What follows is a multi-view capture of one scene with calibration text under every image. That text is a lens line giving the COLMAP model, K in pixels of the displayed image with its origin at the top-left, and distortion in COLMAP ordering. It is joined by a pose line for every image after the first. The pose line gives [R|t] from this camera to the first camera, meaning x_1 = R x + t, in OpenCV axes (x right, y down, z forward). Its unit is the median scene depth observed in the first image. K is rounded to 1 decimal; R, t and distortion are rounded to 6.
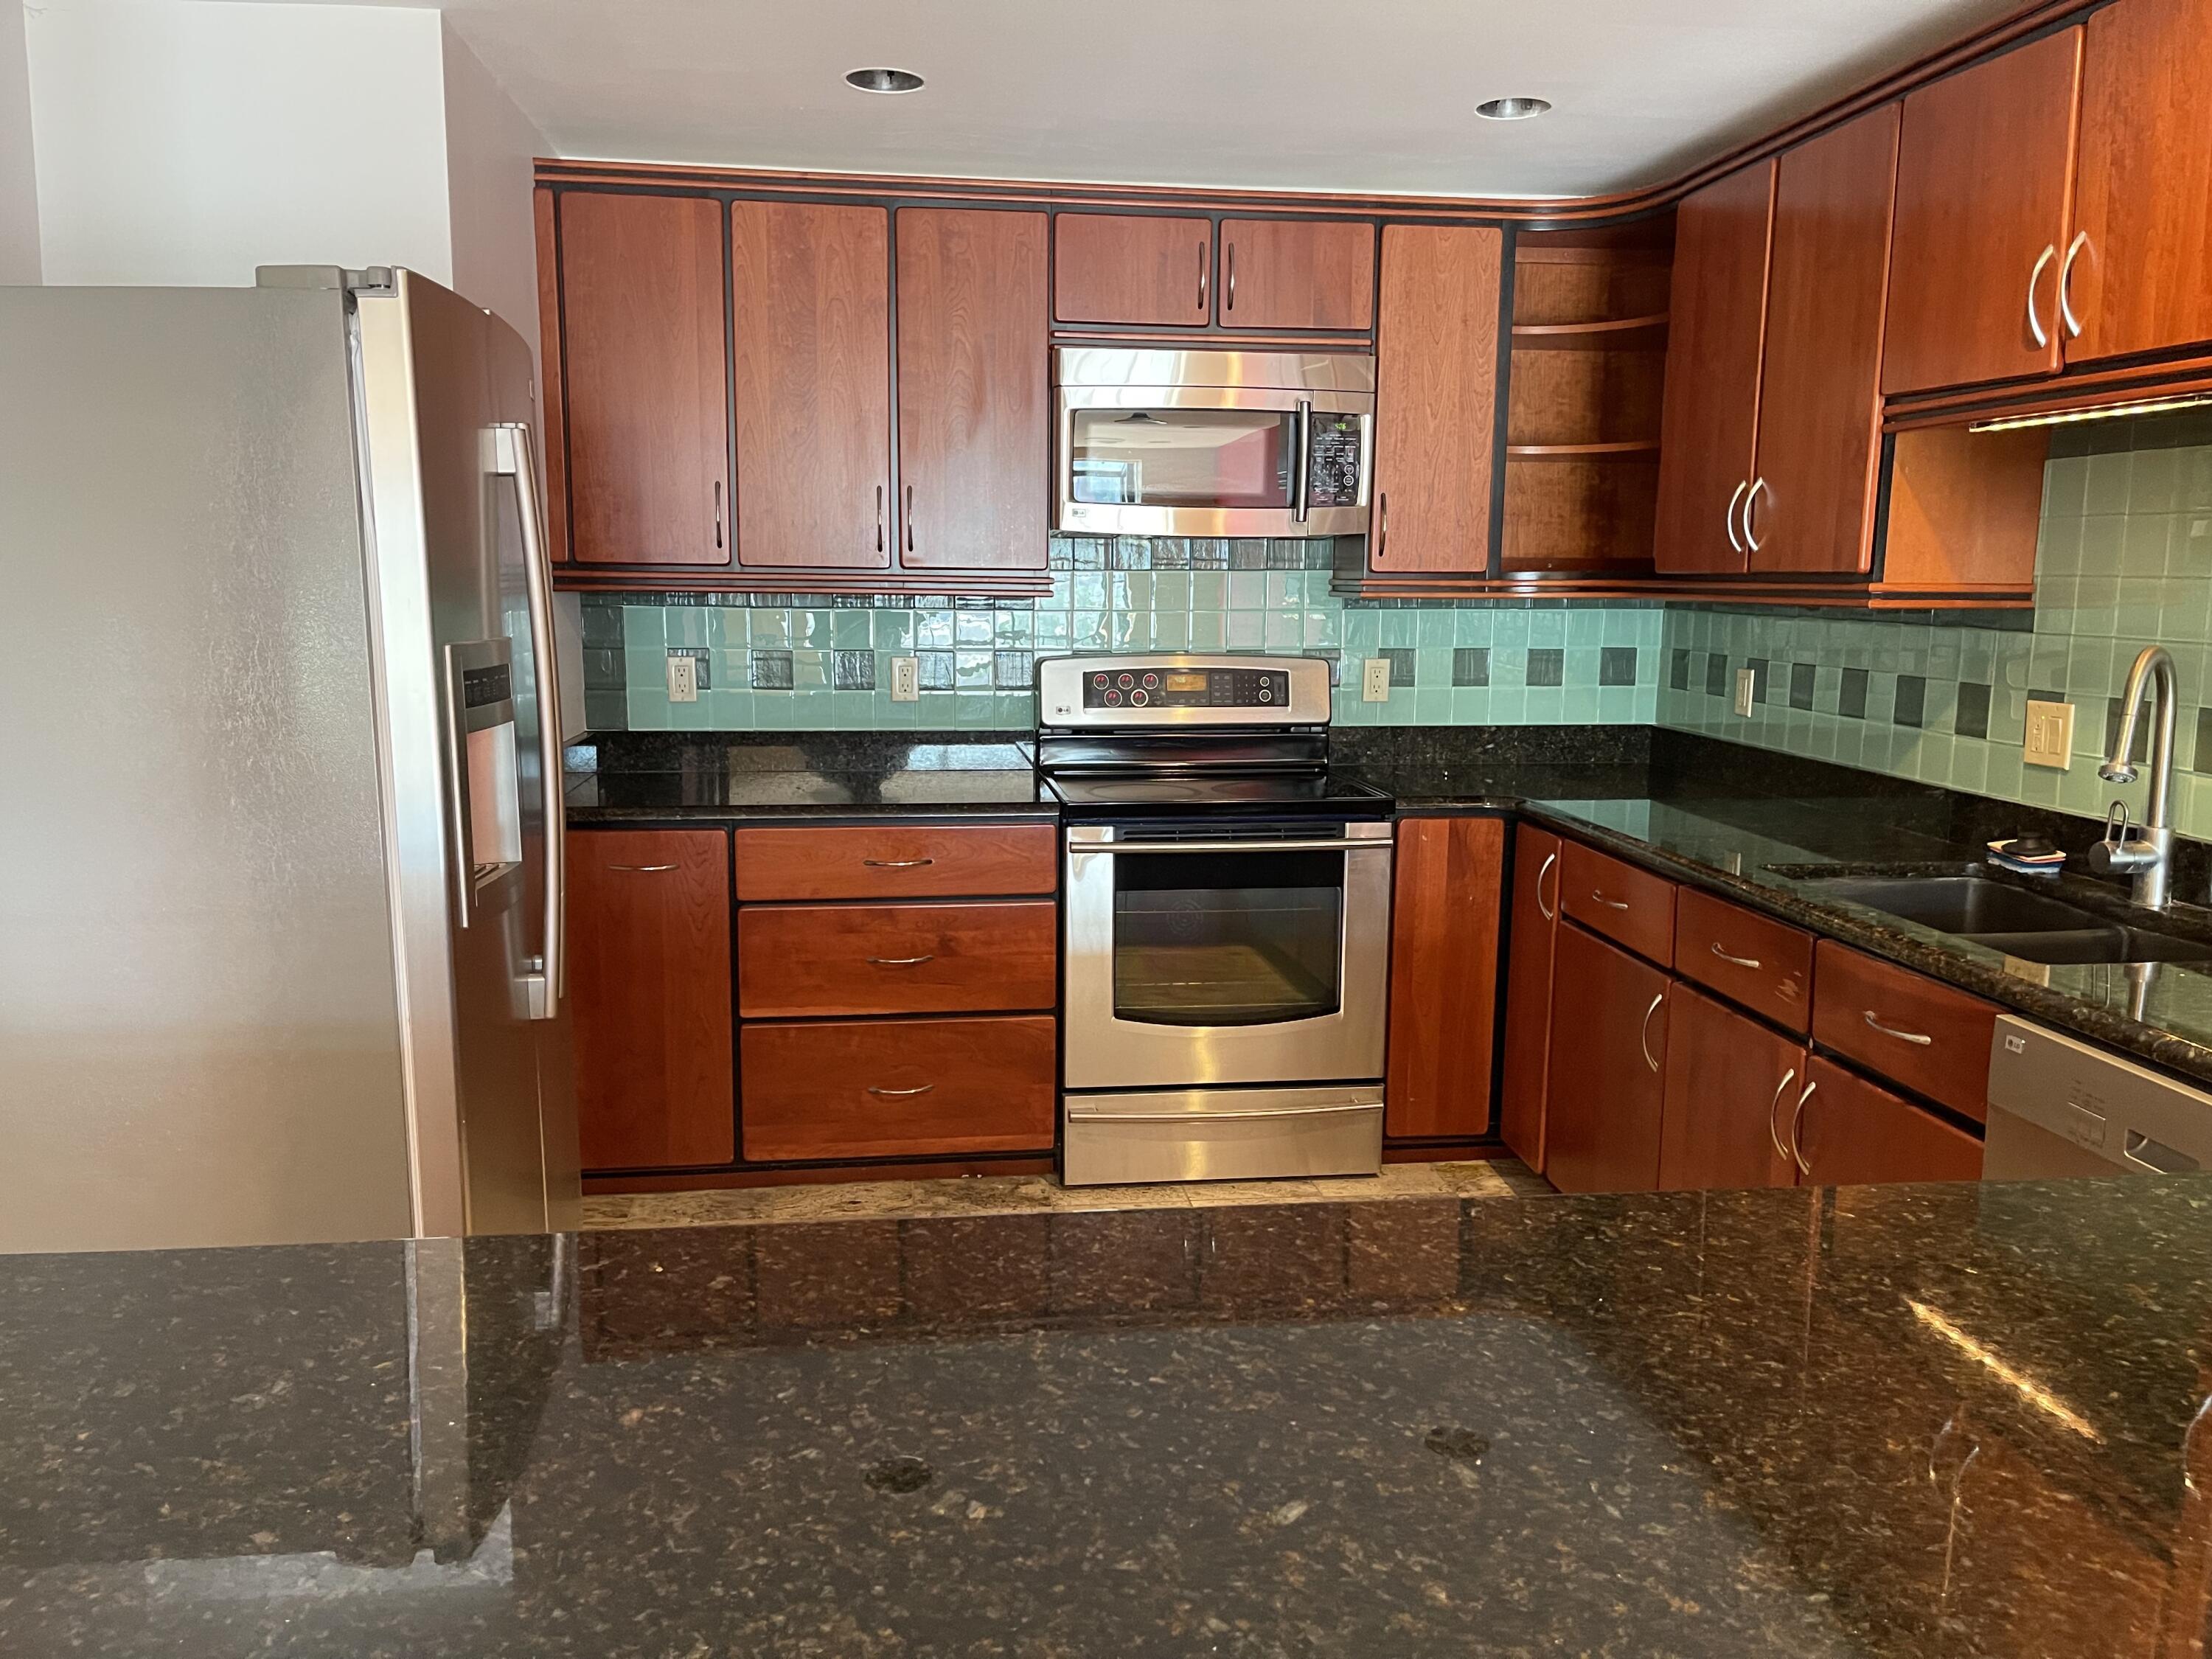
lens RADIAL K [[1652.1, 0, 1106.0], [0, 1652.1, 829.5], [0, 0, 1]] dist [0.087904, -0.113590]
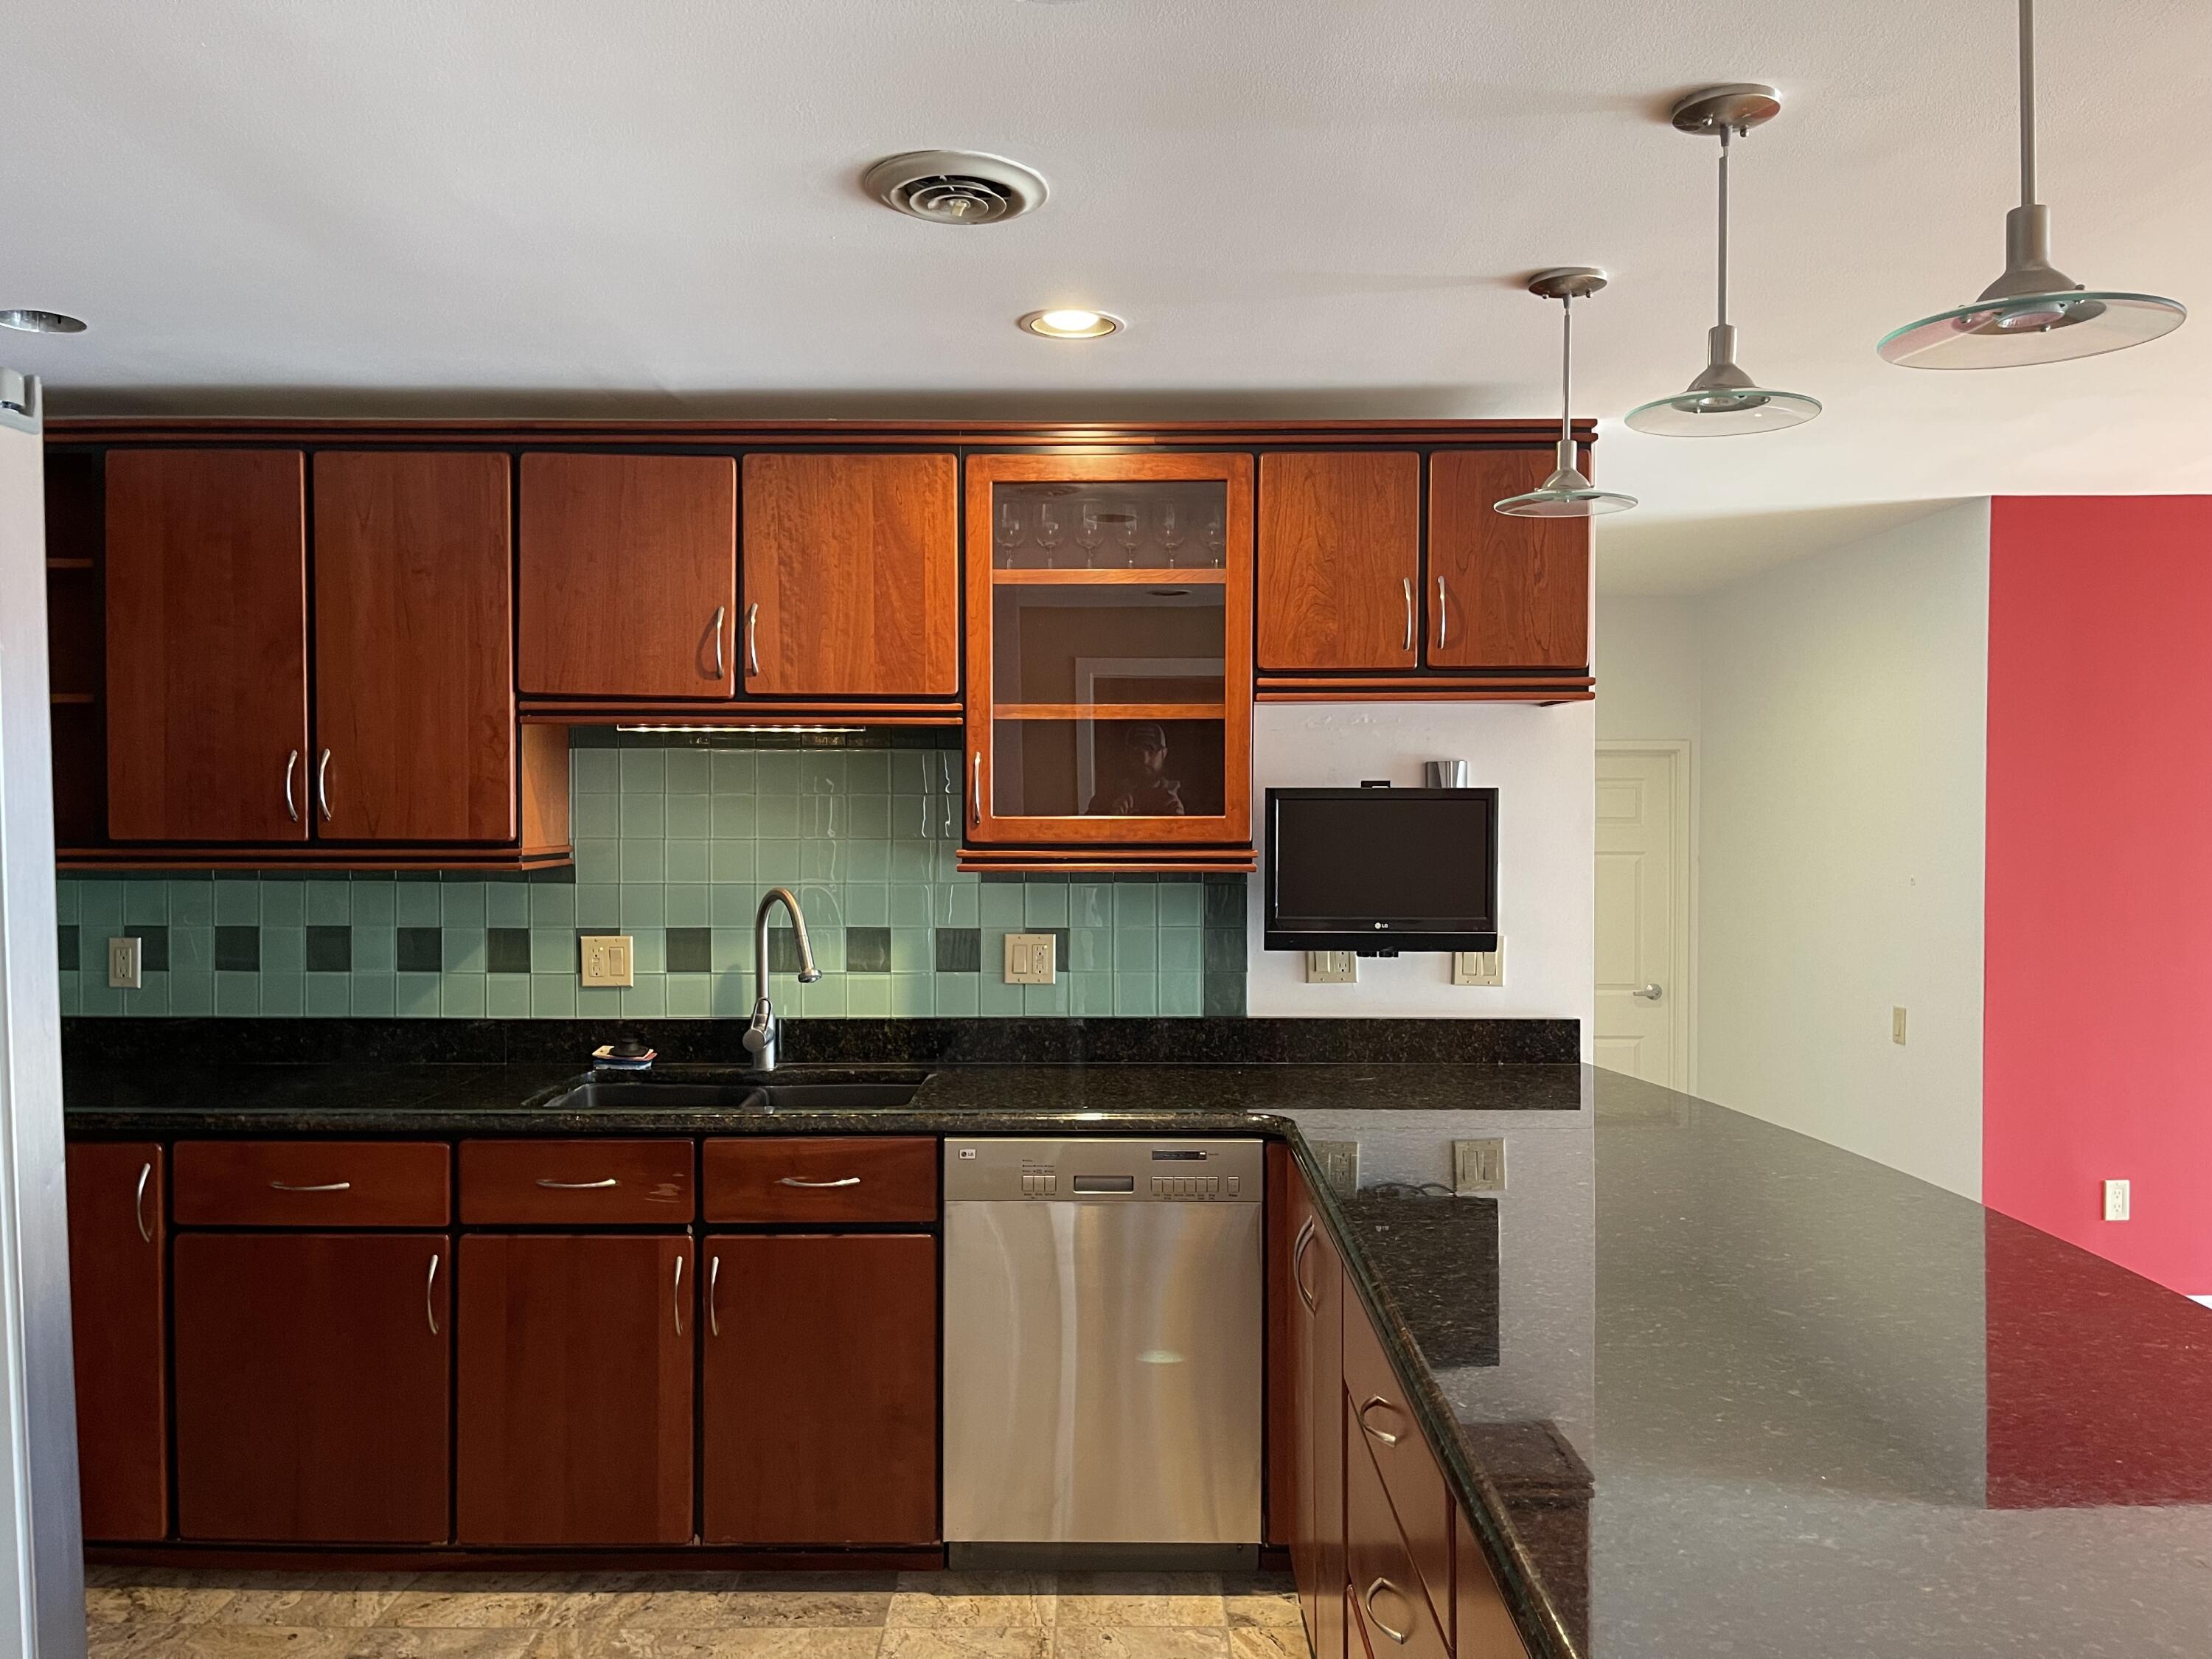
lens RADIAL K [[1651.4, 0, 1104.0], [0, 1651.4, 837.1], [0, 0, 1]] dist [0.087597, -0.113219]
pose [[0.143831, -0.030866, 0.989121, -0.685935], [0.153953, 0.988042, 0.008446, -0.111254], [-0.977554, 0.151064, 0.146863, 0.469804]]
